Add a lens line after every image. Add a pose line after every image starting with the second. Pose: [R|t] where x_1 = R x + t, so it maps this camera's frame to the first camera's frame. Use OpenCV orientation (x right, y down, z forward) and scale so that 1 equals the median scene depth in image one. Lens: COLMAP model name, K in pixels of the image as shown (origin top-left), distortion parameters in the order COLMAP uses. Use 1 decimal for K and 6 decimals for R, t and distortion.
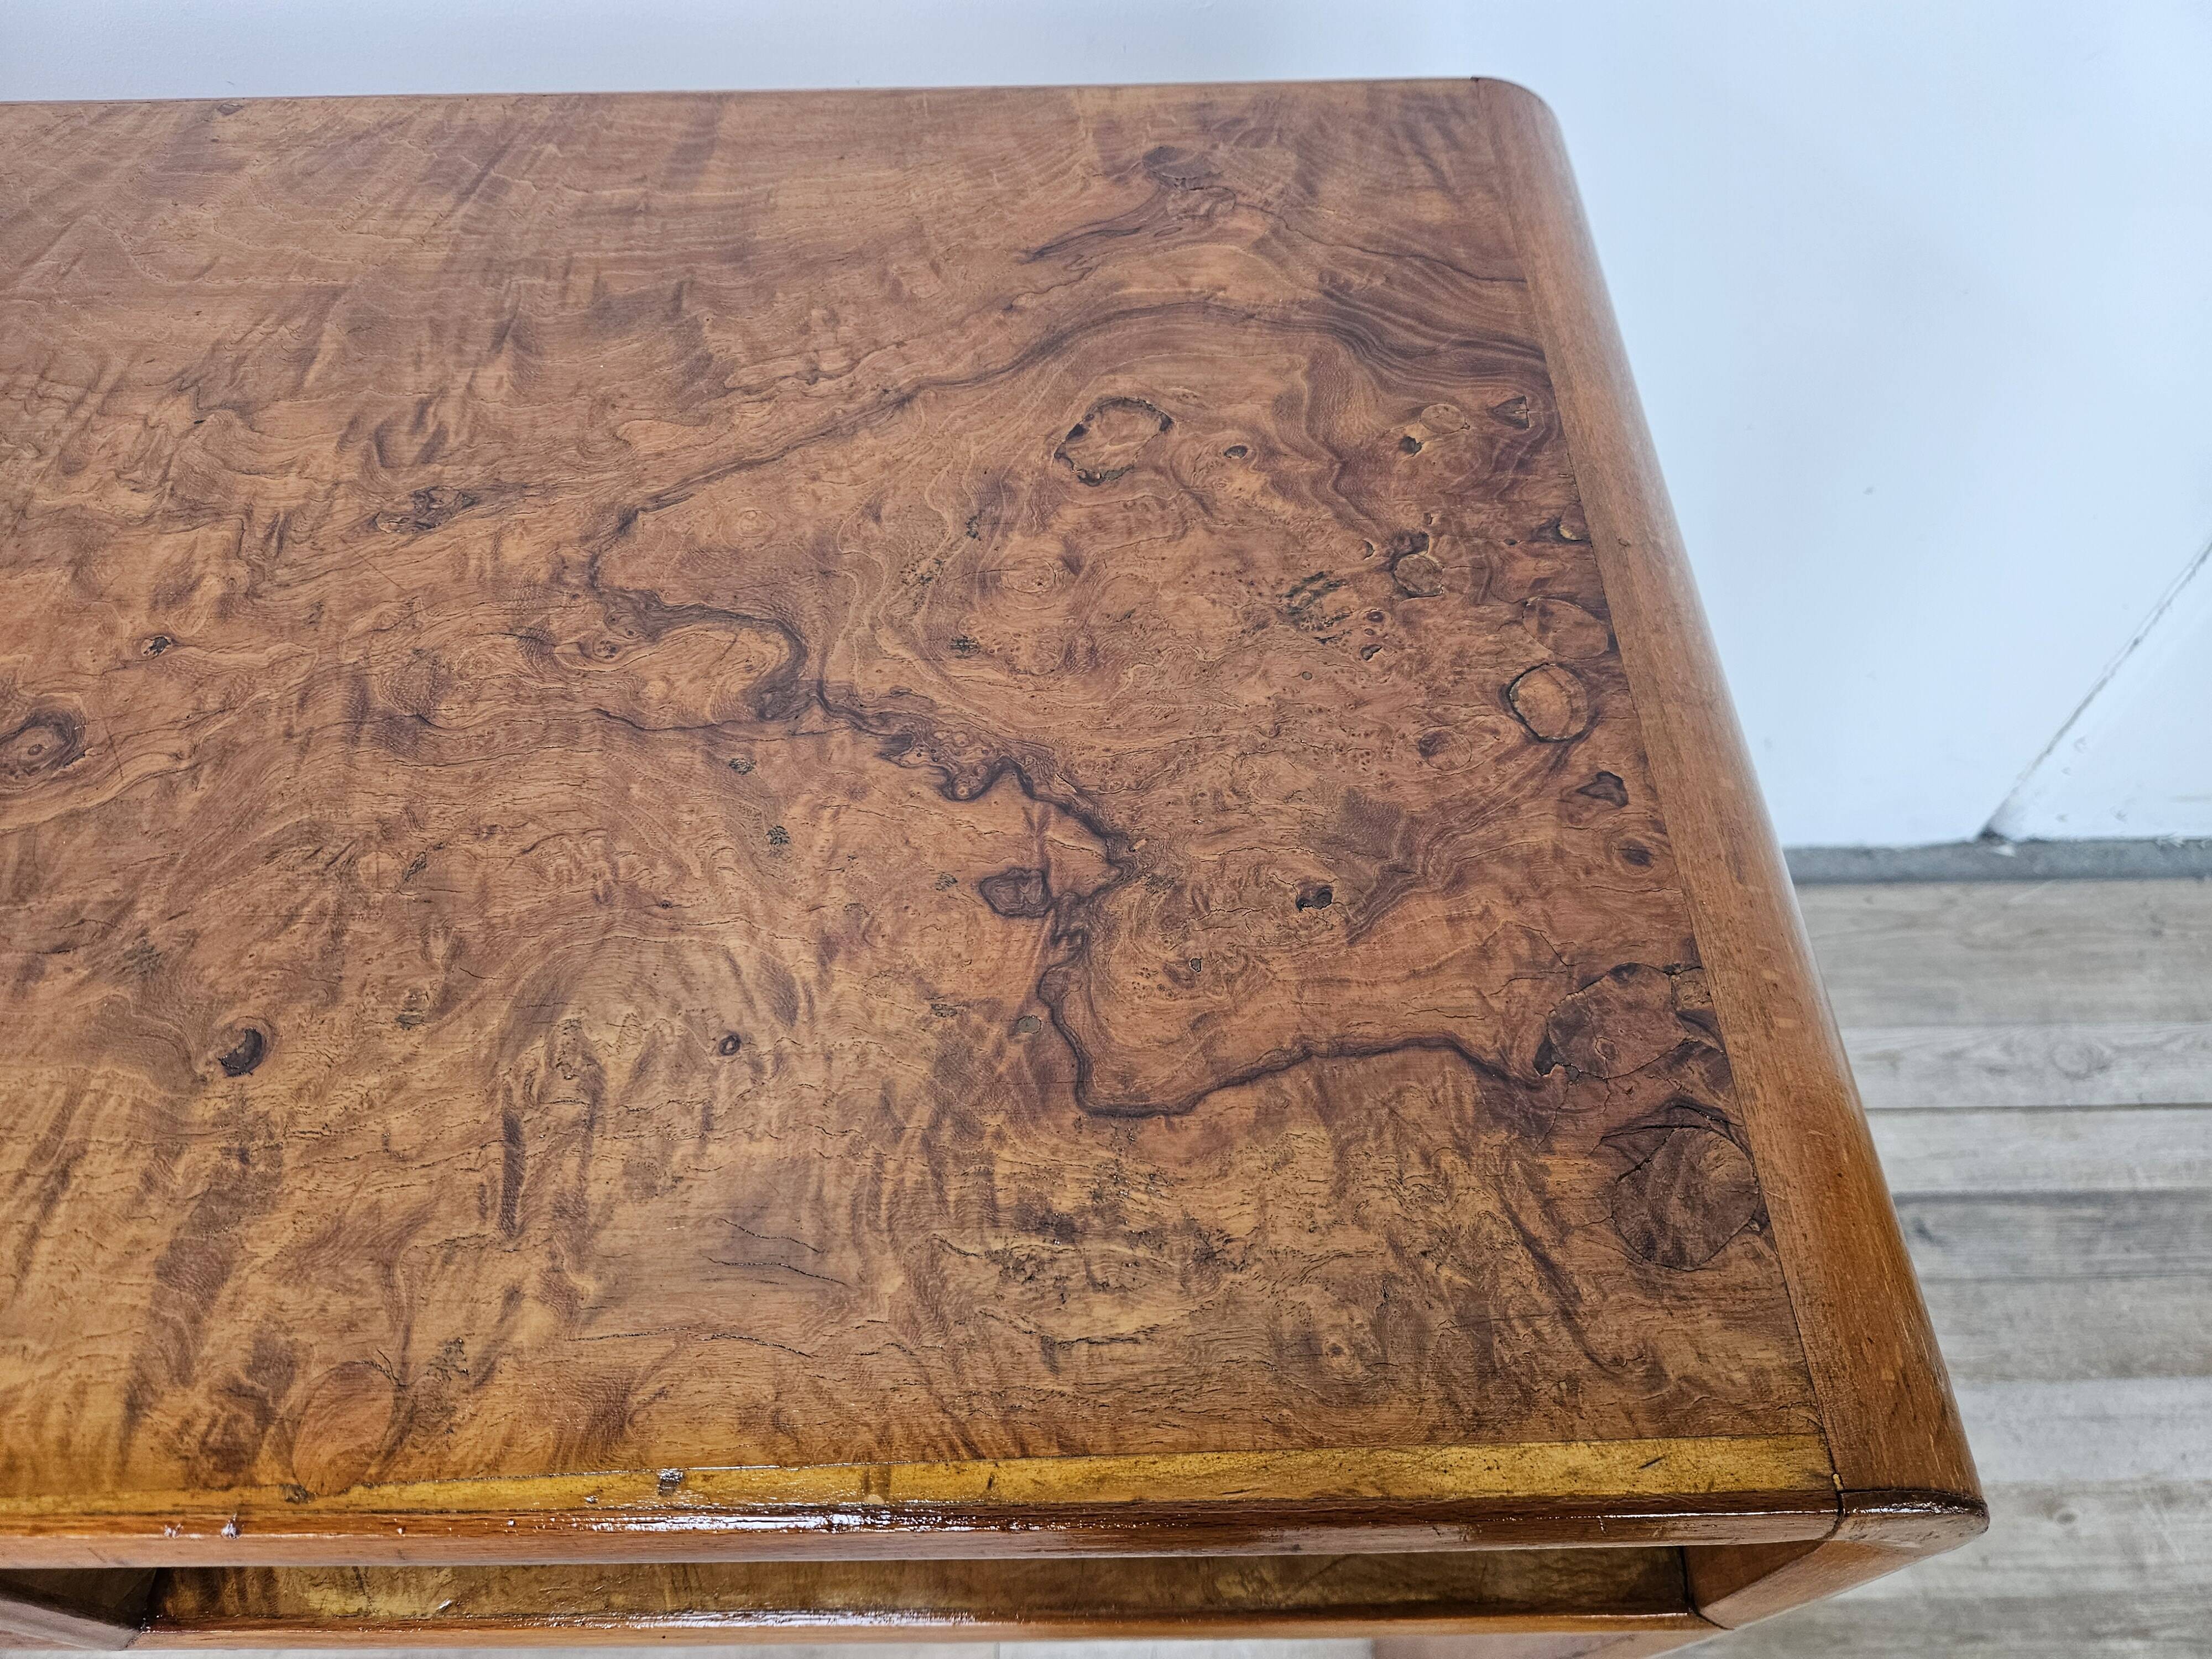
lens RADIAL K [[1508.0, 0, 1113.6], [0, 1508.0, 819.5], [0, 0, 1]] dist [0.052051, -0.052677]
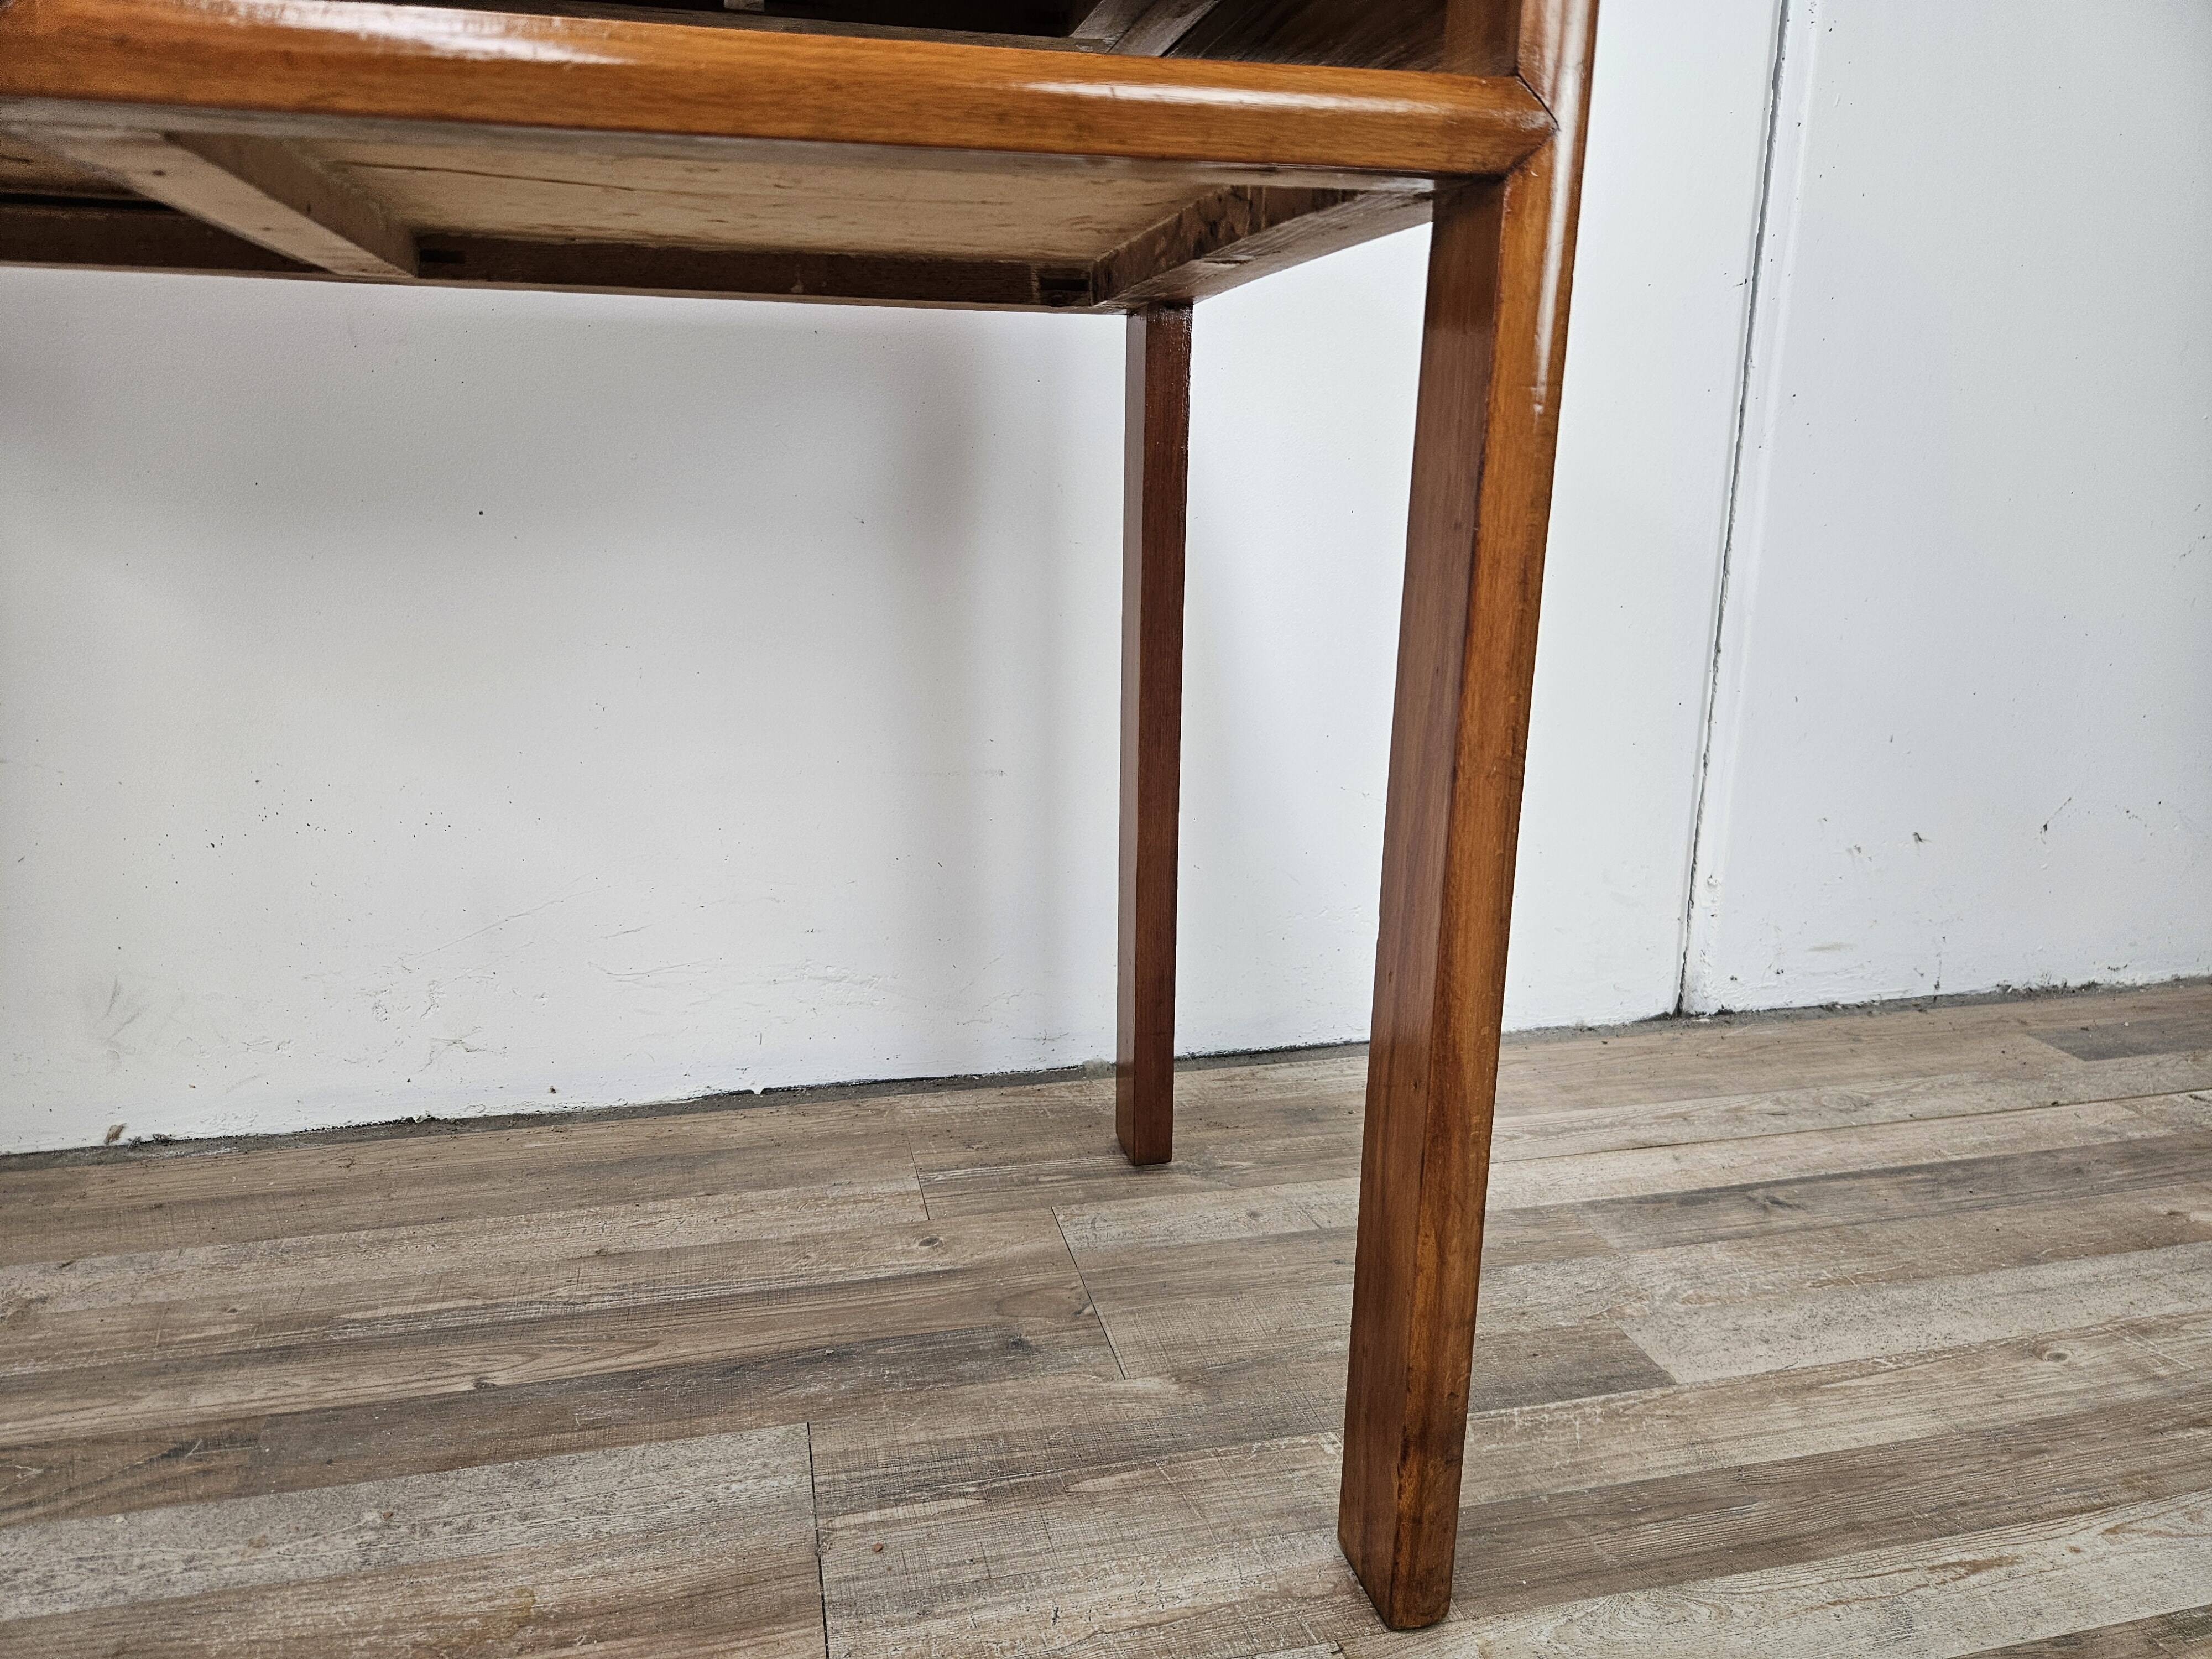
lens RADIAL K [[1496.0, 0, 1092.8], [0, 1496.0, 825.3], [0, 0, 1]] dist [0.056840, -0.053299]
pose [[0.974951, -0.031724, 0.220145, -0.220678], [0.171418, 0.737856, -0.652828, 1.670072], [-0.141725, 0.674212, 0.724812, 0.580817]]
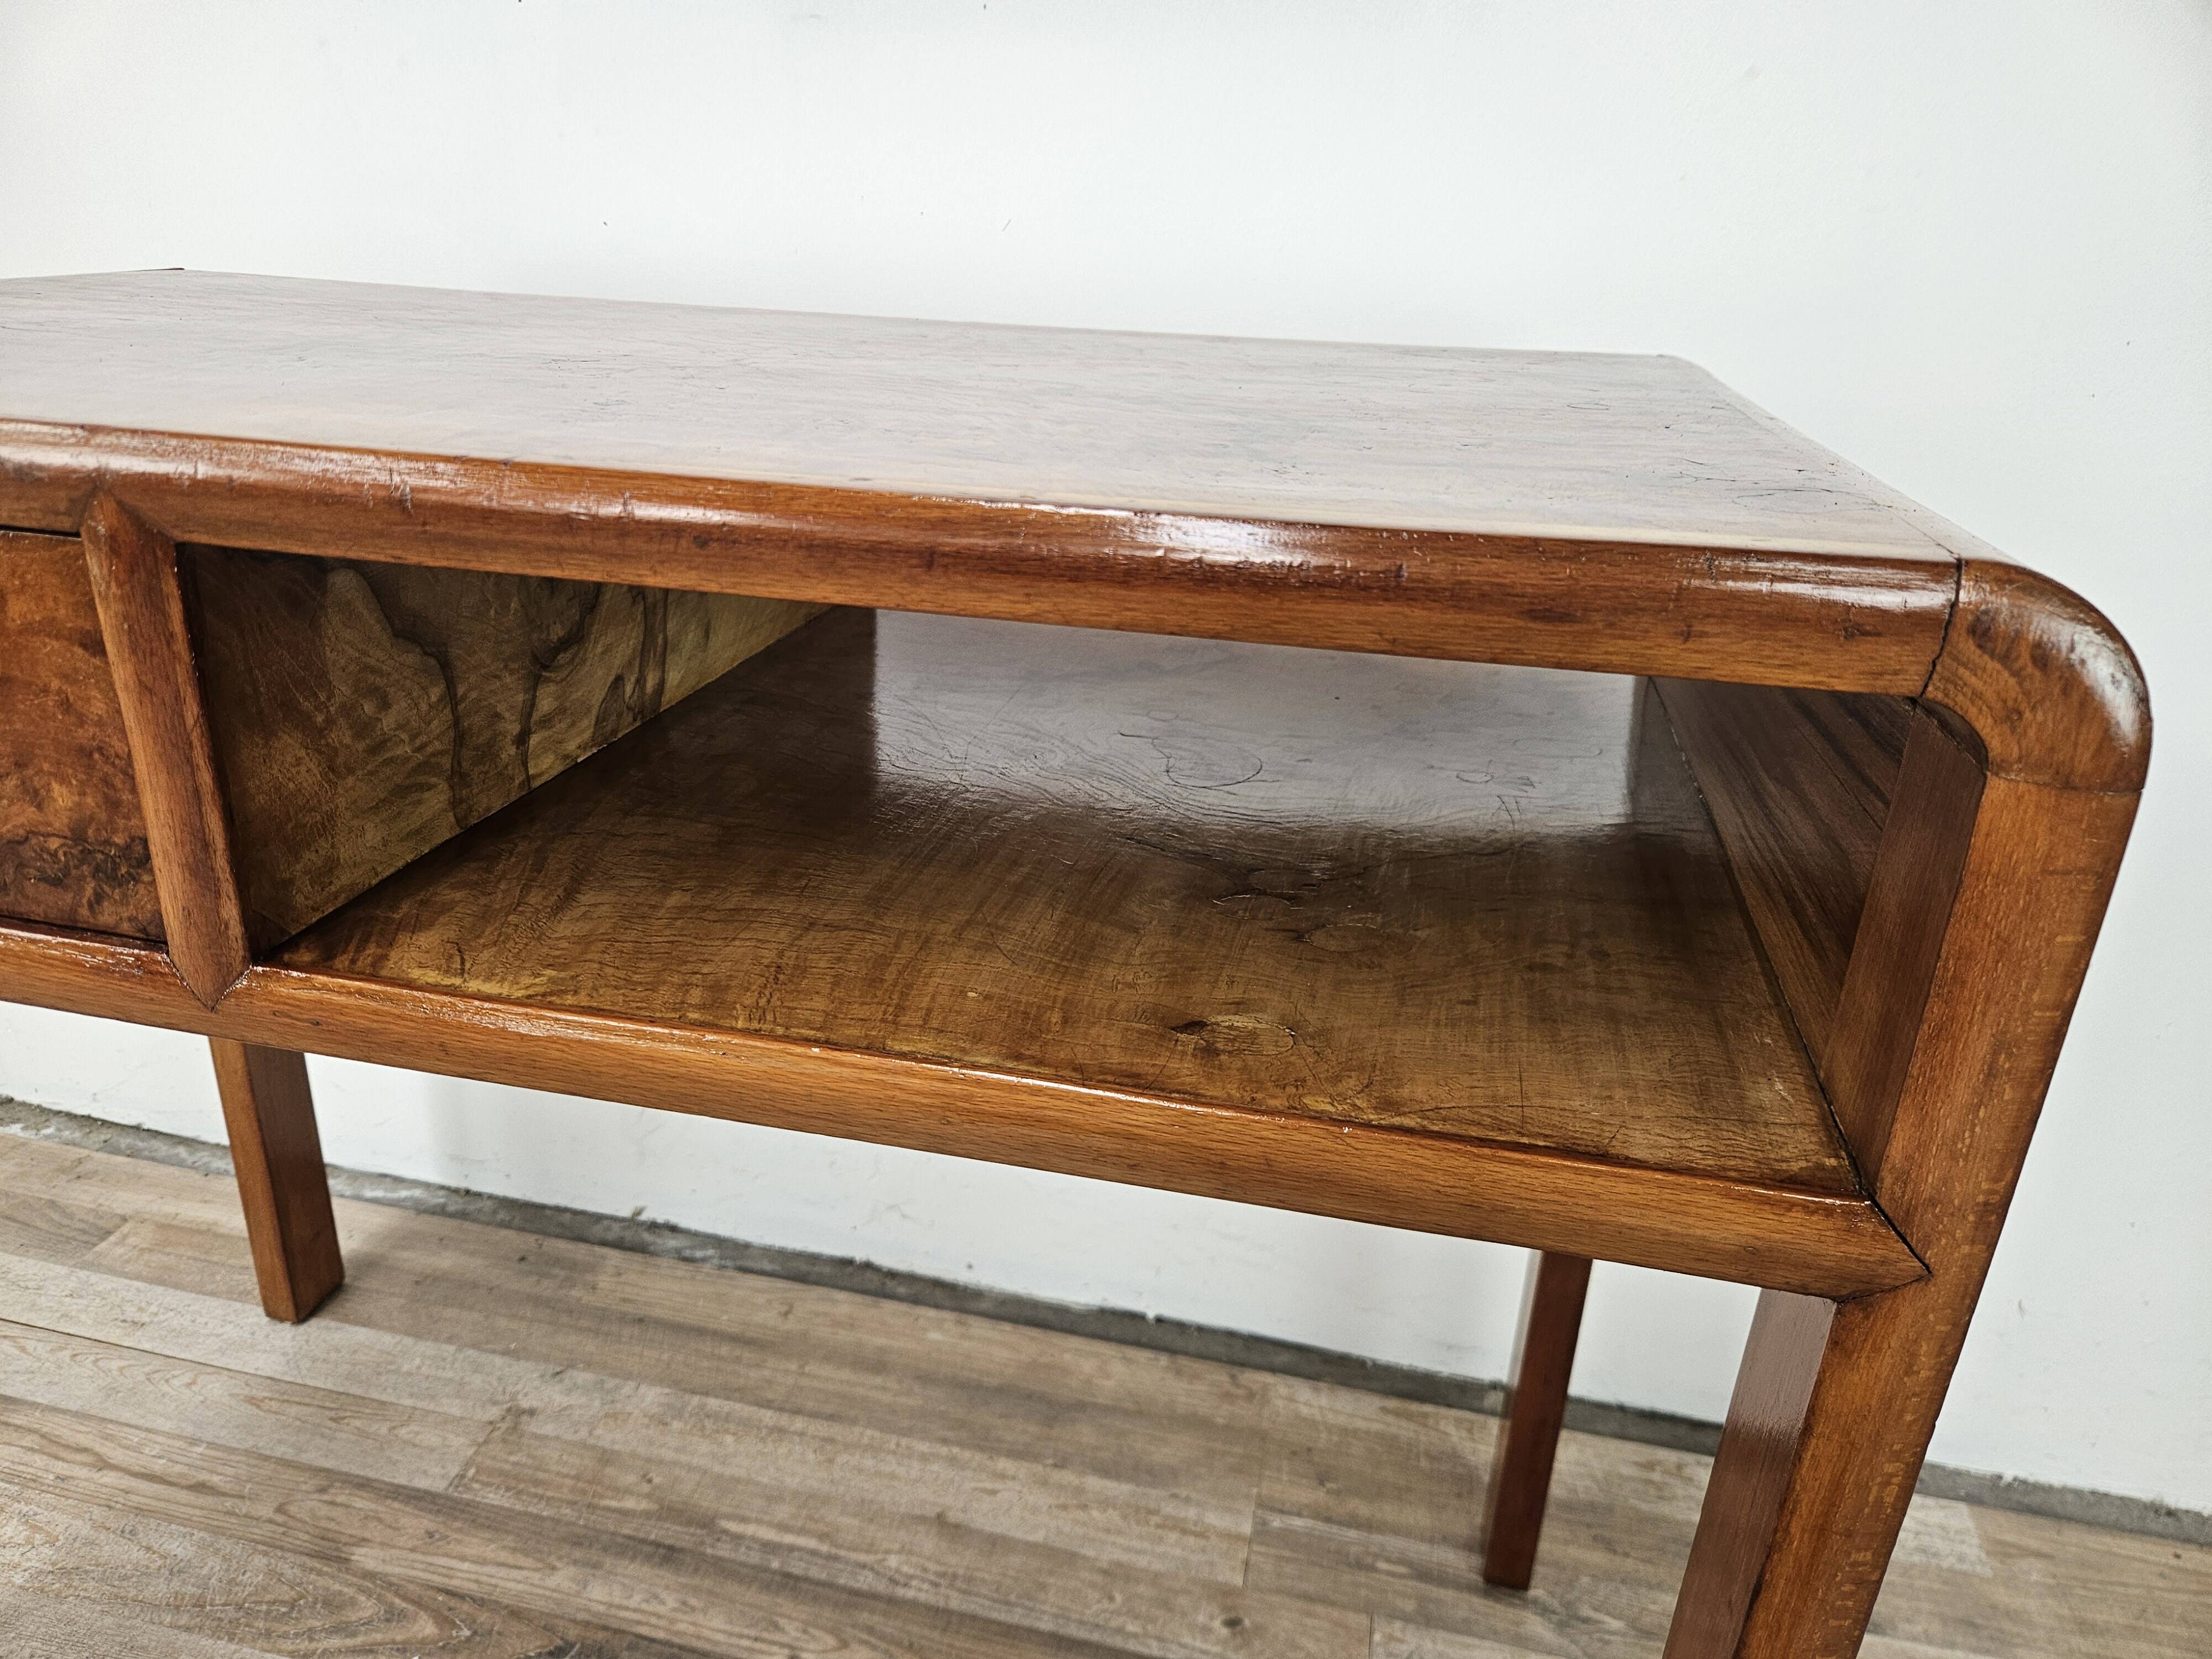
lens RADIAL K [[1508.0, 0, 1094.3], [0, 1508.0, 841.6], [0, 0, 1]] dist [0.052051, -0.052677]
pose [[0.971853, 0.135341, -0.192833, 0.100918], [-0.219287, 0.818858, -0.530457, 0.895882], [0.086110, 0.557812, 0.825488, 0.159694]]
